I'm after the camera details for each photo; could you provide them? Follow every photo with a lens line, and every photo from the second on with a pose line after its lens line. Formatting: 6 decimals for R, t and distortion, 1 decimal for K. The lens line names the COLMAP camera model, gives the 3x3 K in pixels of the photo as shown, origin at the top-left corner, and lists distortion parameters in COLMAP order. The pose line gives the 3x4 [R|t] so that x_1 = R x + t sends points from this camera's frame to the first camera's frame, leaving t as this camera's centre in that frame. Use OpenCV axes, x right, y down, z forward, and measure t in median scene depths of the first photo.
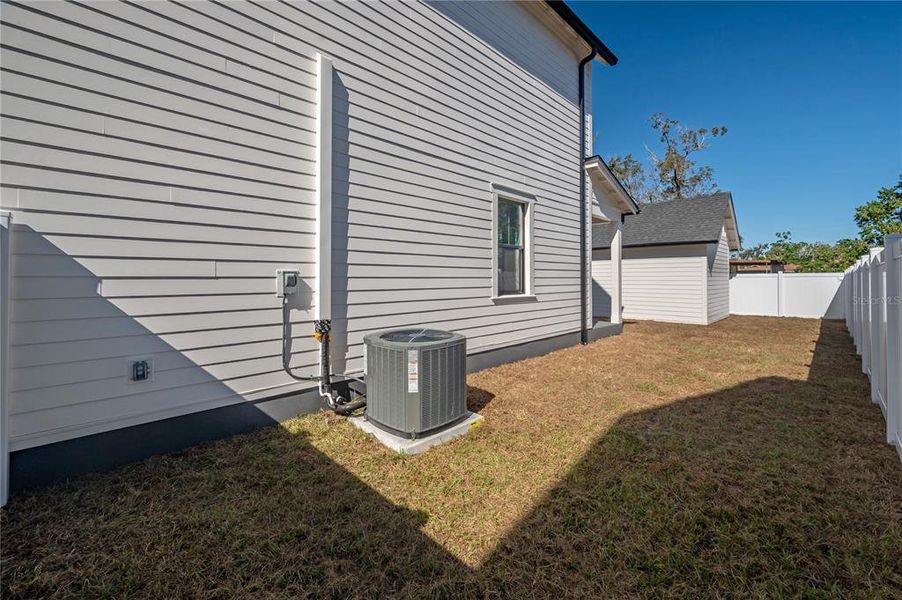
lens RADIAL K [[365.0, 0, 481.3], [0, 365.0, 274.9], [0, 0, 1]] dist [-0.006973, 0.000359]
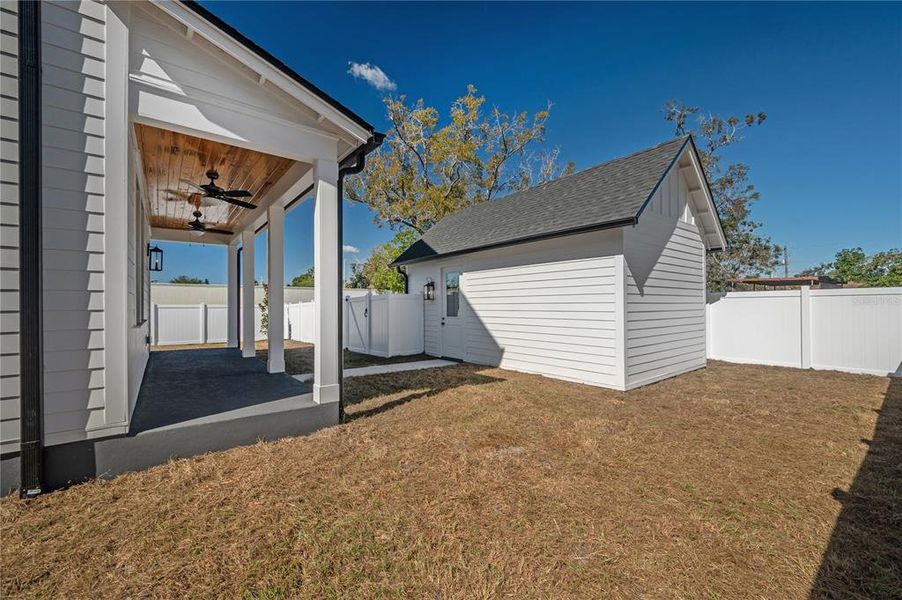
lens RADIAL K [[365.0, 0, 451.4], [0, 365.0, 303.8], [0, 0, 1]] dist [-0.006973, 0.000359]
pose [[0.990372, 0.001737, -0.138423, 0.369134], [0.000471, 0.999873, 0.015917, 0.007118], [0.138433, -0.015829, 0.990245, 0.383132]]
